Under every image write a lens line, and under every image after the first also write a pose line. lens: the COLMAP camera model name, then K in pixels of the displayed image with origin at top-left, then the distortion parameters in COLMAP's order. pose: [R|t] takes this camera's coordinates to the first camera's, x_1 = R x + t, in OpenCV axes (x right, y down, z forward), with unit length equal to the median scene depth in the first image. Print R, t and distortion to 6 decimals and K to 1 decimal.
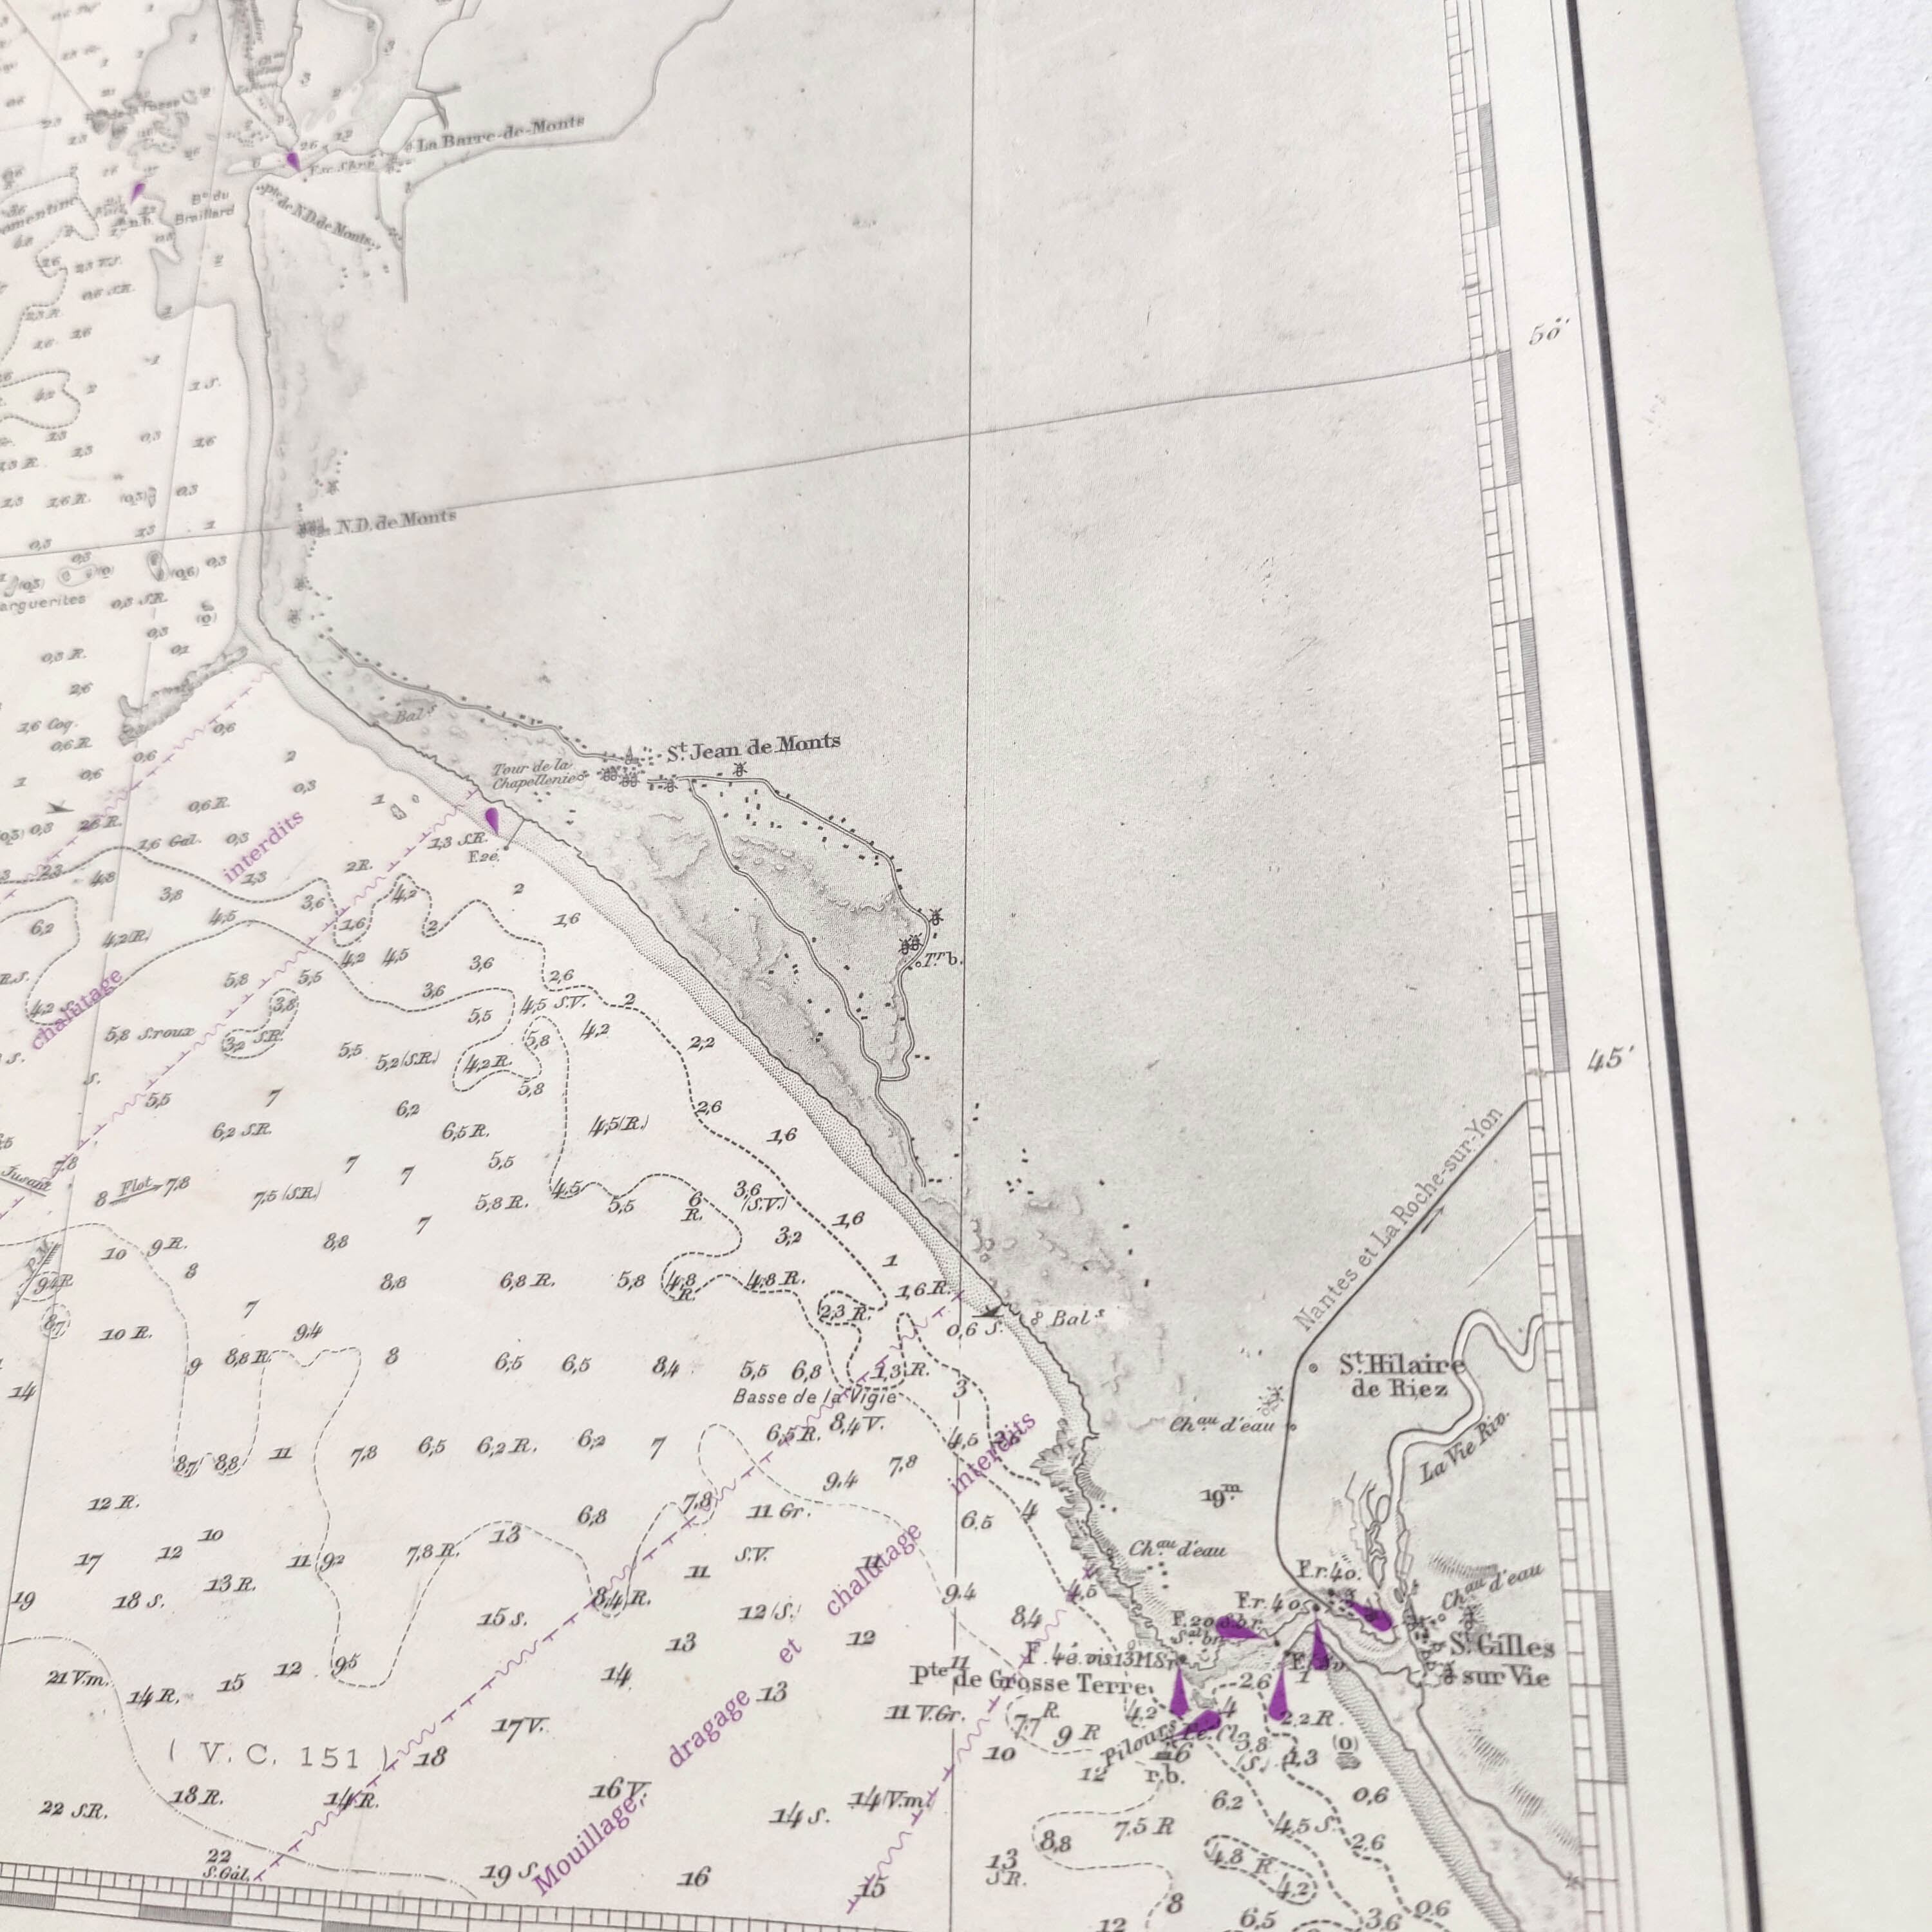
lens RADIAL K [[1890.7, 0, 966.0], [0, 1890.7, 966.0], [0, 0, 1]] dist [-0.032577, 0.029091]
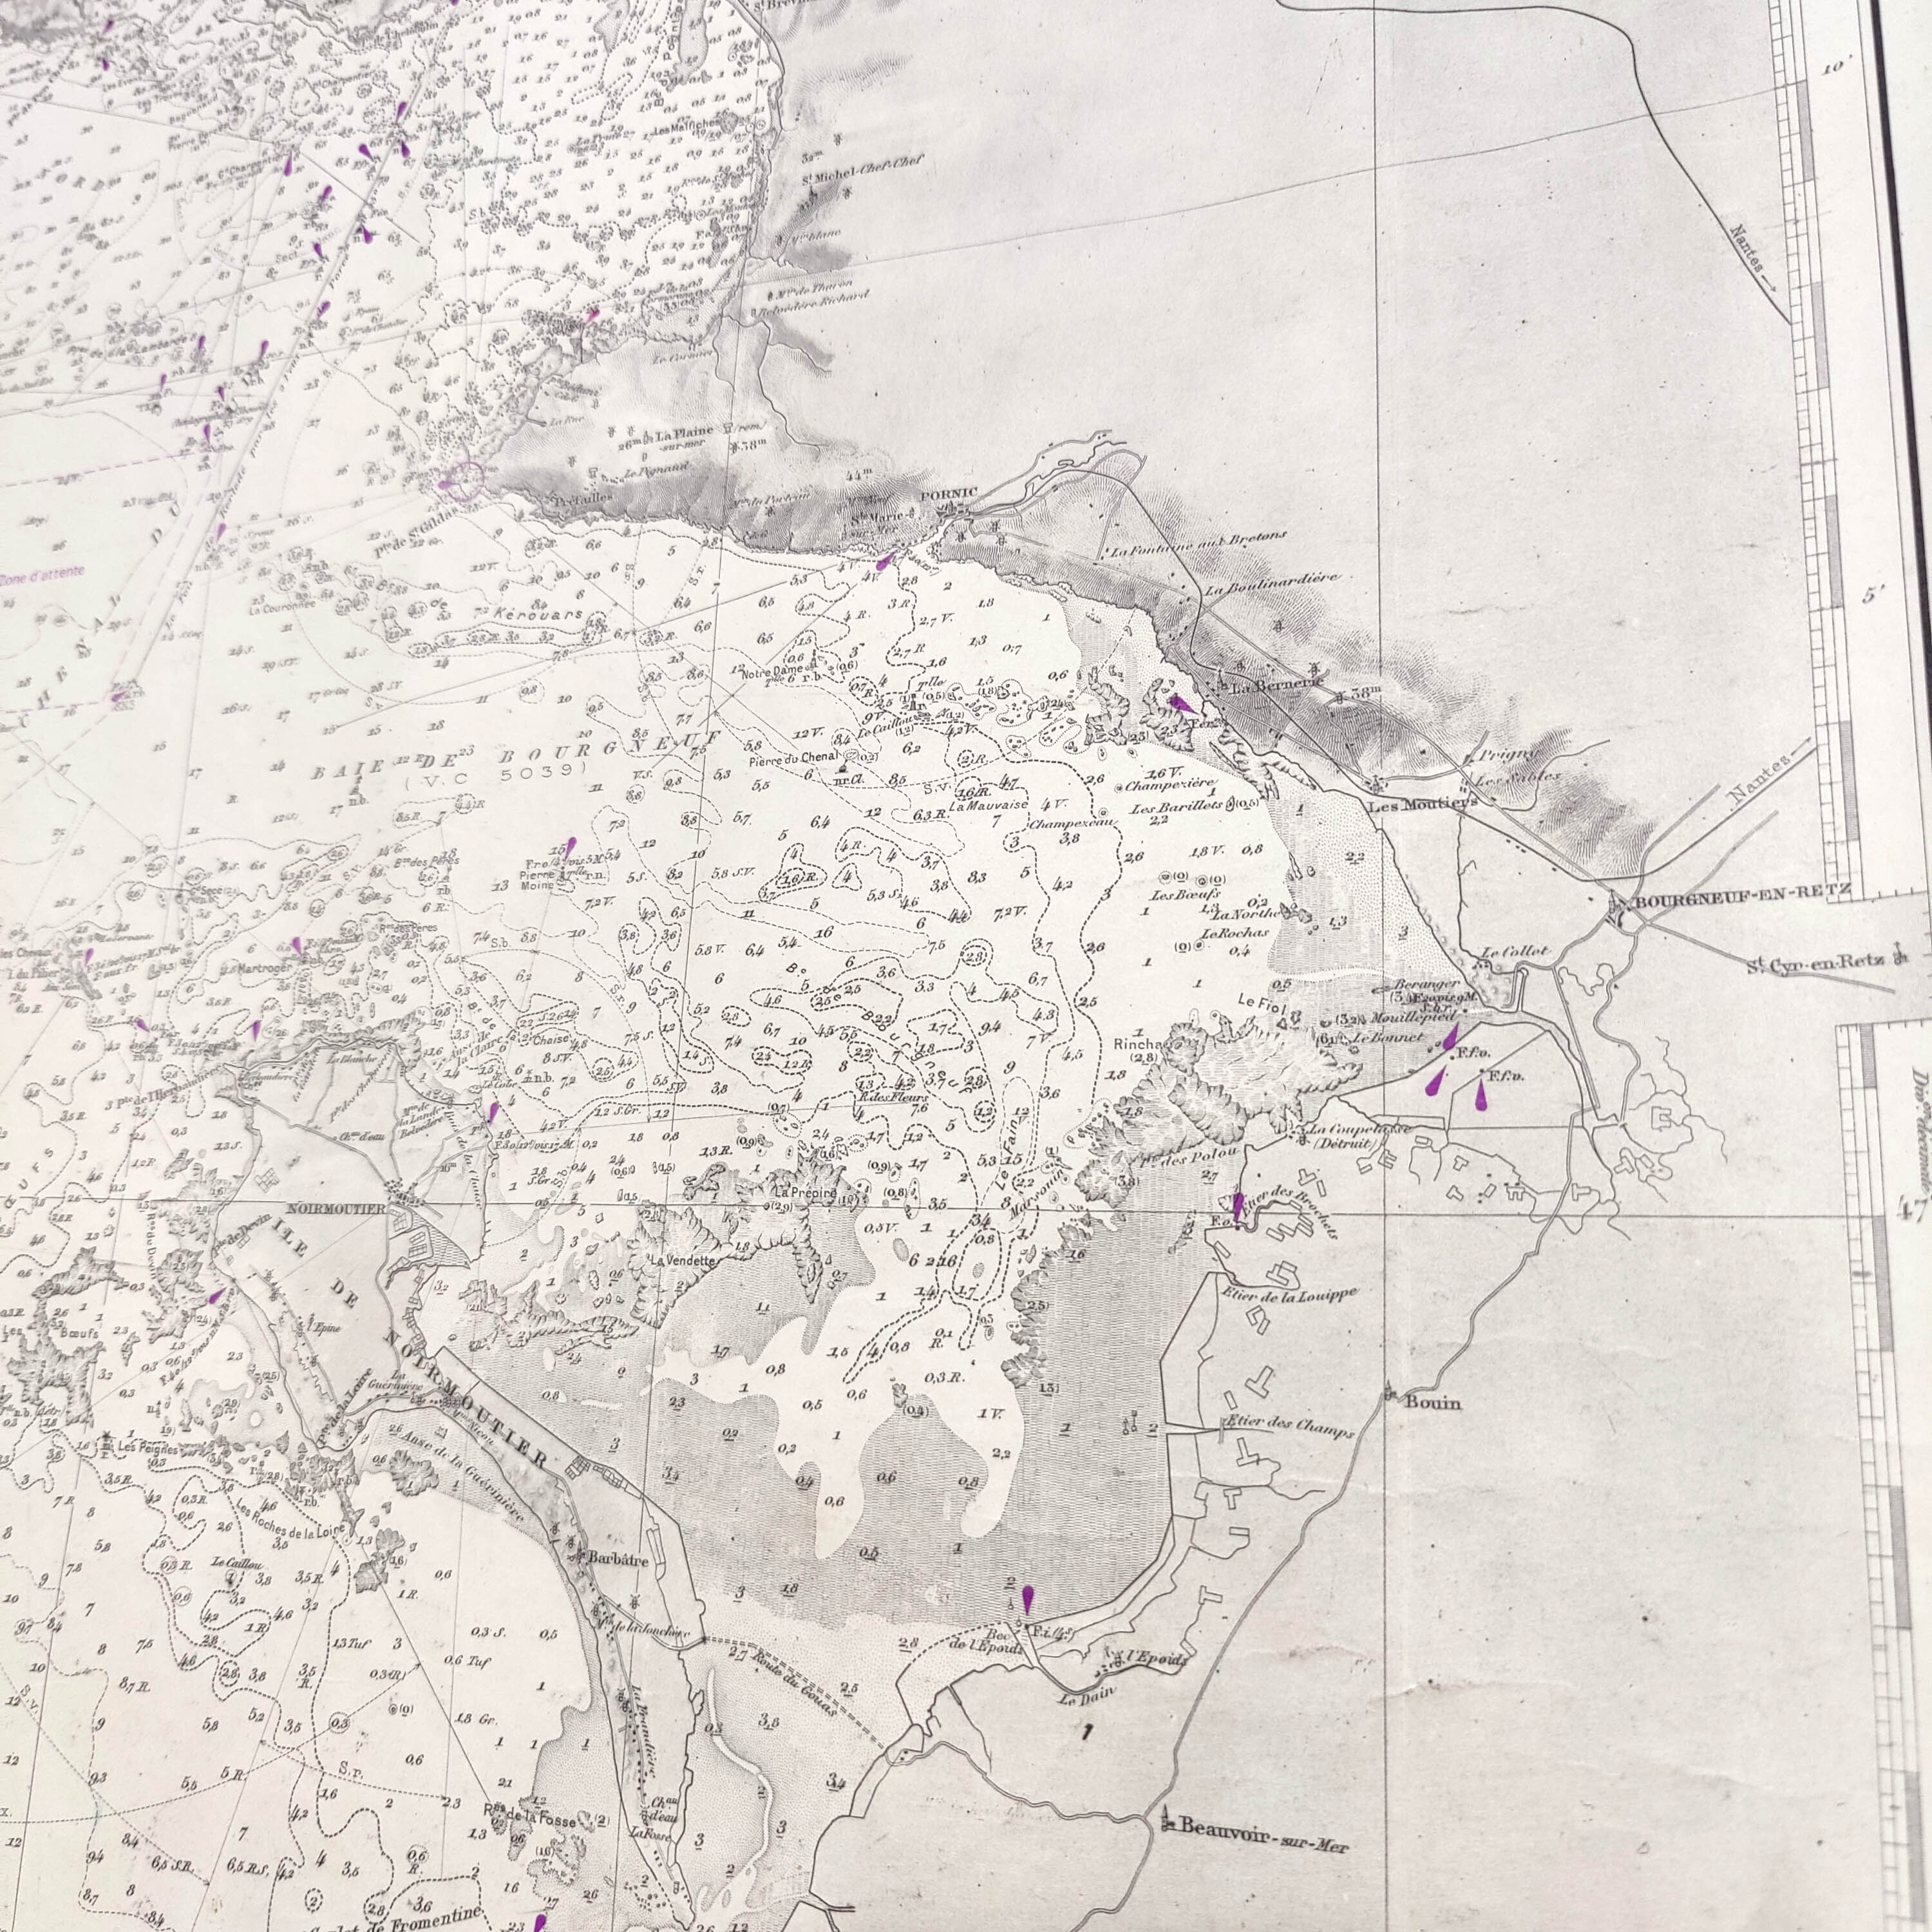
lens RADIAL K [[1845.8, 0, 966.0], [0, 1845.8, 966.0], [0, 0, 1]] dist [-0.029646, 0.073562]
pose [[0.994037, 0.007024, -0.108813, -0.126752], [-0.000297, 0.998094, 0.061717, -1.245050], [0.109039, -0.061316, 0.992145, 0.065423]]
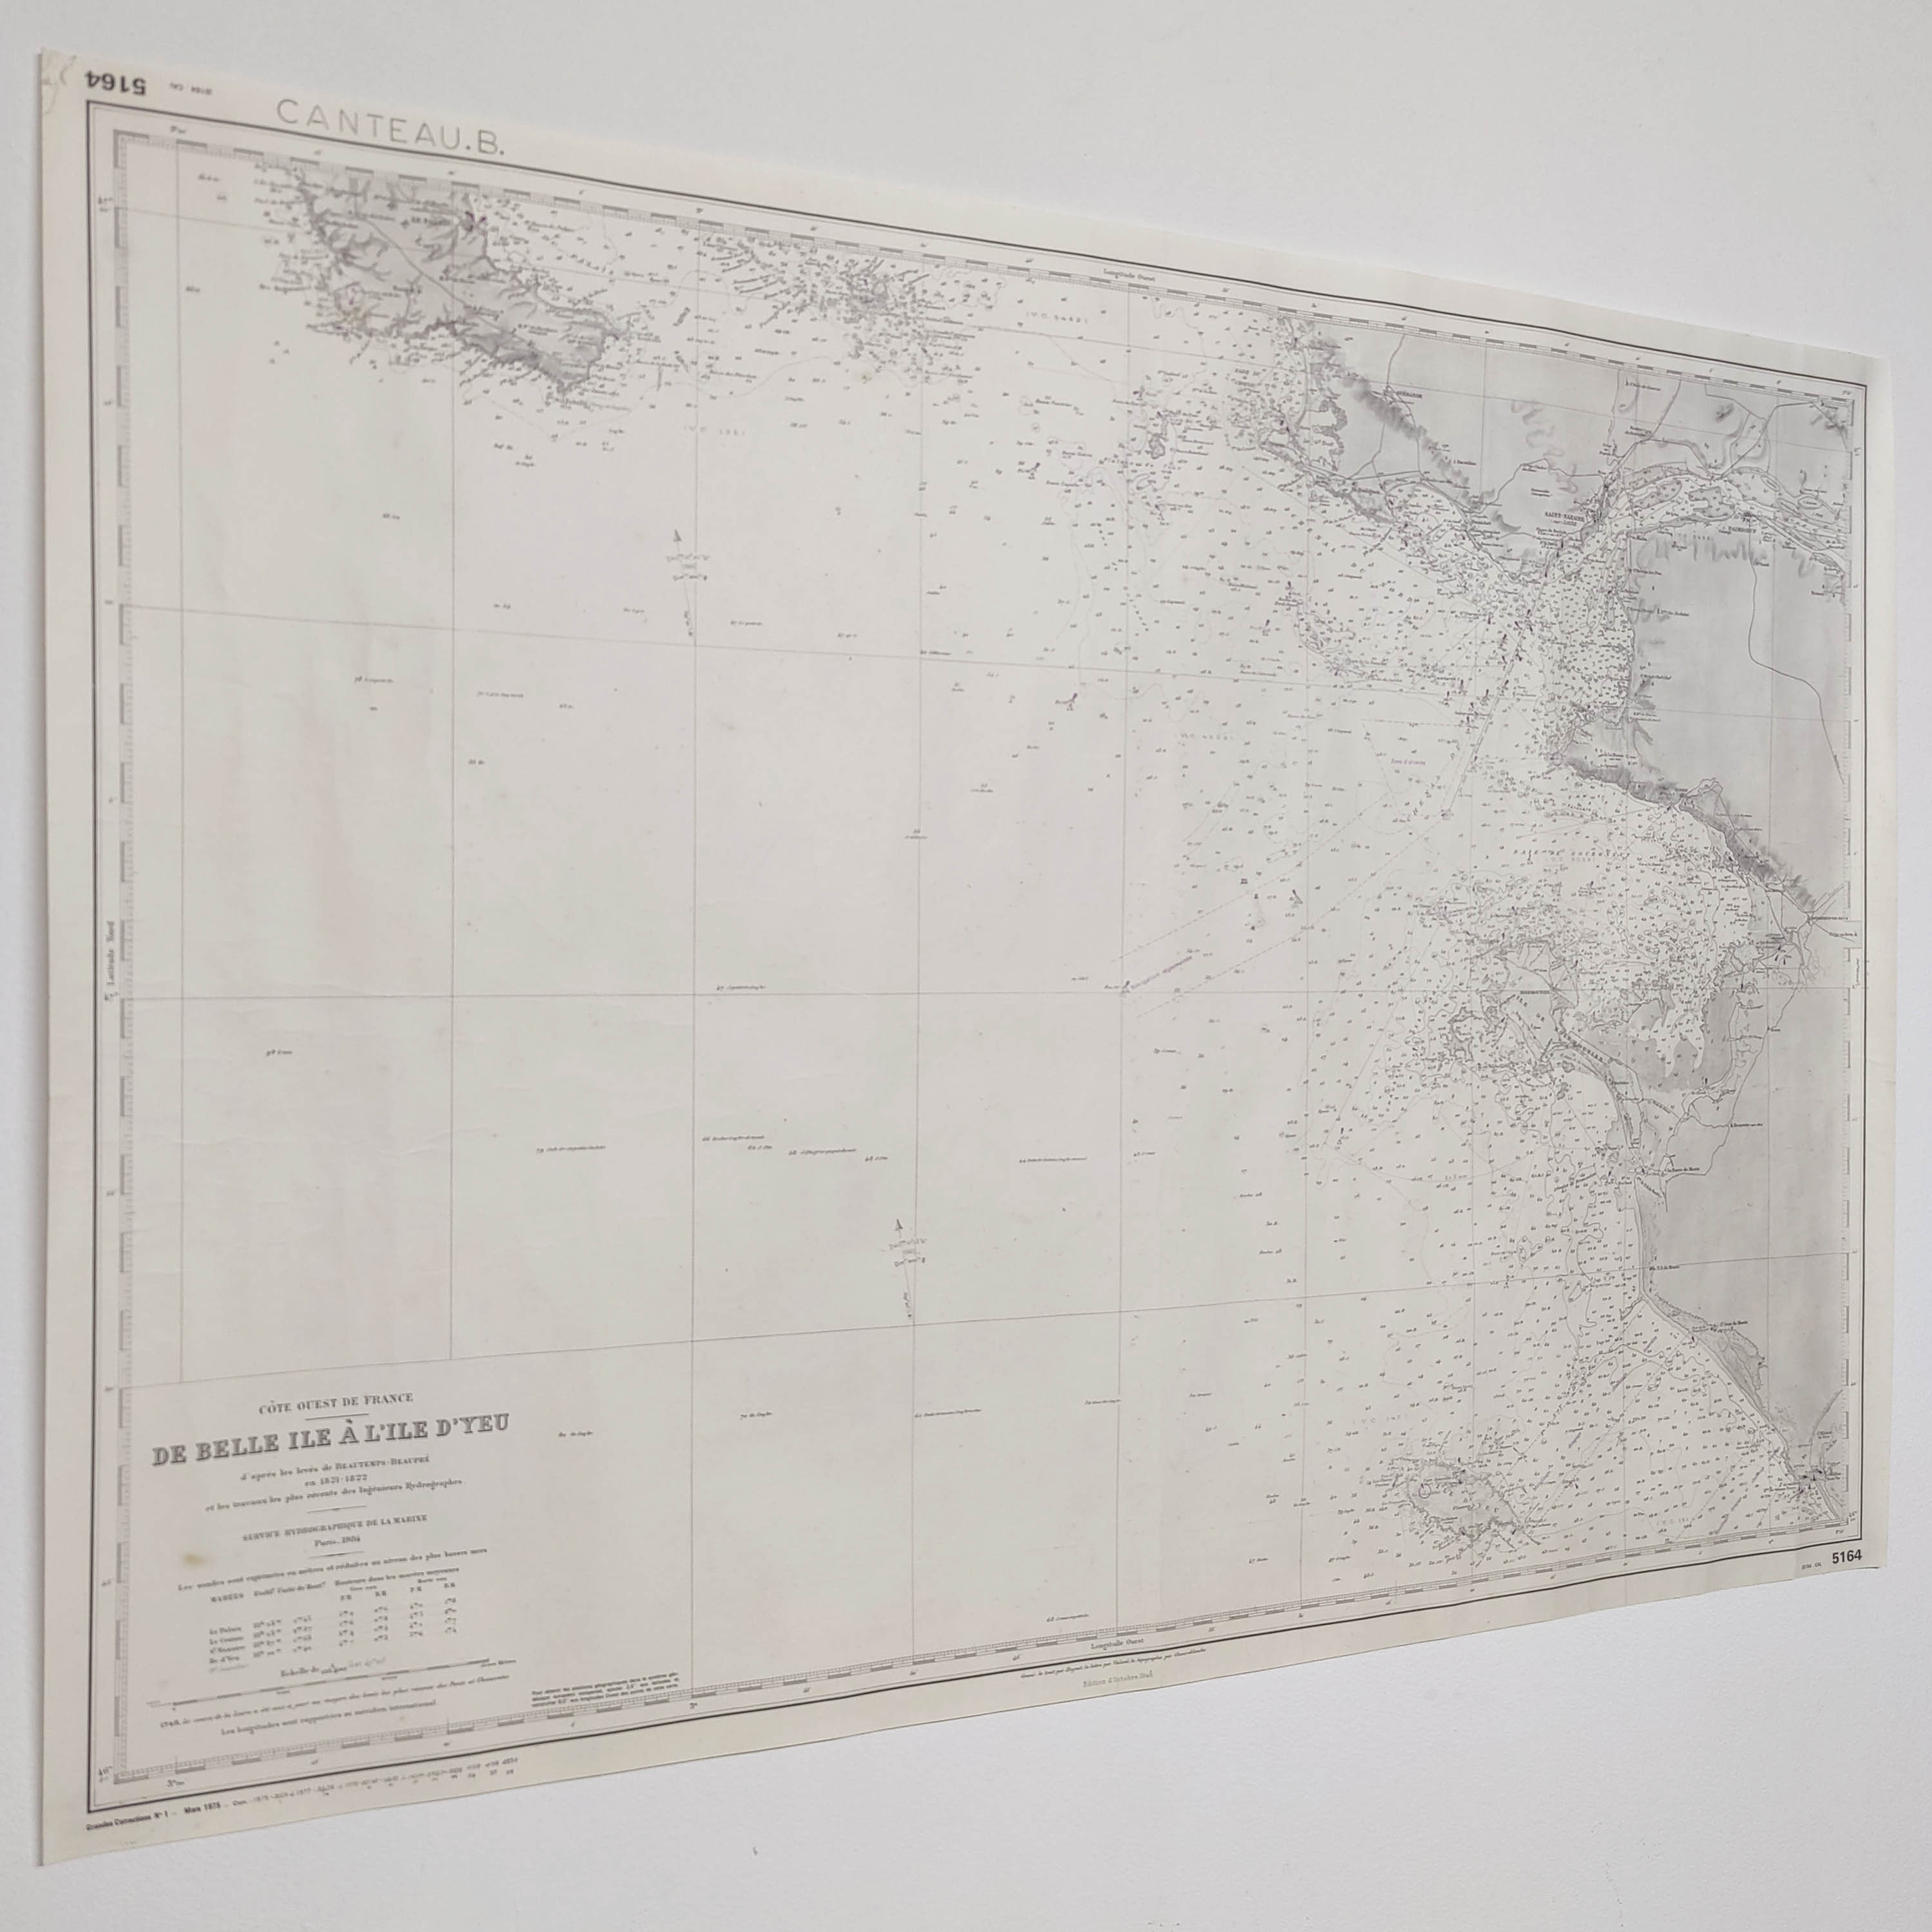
lens RADIAL K [[1926.9, 0, 966.0], [0, 1926.9, 966.0], [0, 0, 1]] dist [0.029260, -0.001435]
pose [[0.783650, -0.015408, 0.621012, -5.087533], [-0.165775, 0.958251, 0.232965, -1.960650], [-0.598675, -0.285512, 0.748379, -1.429961]]
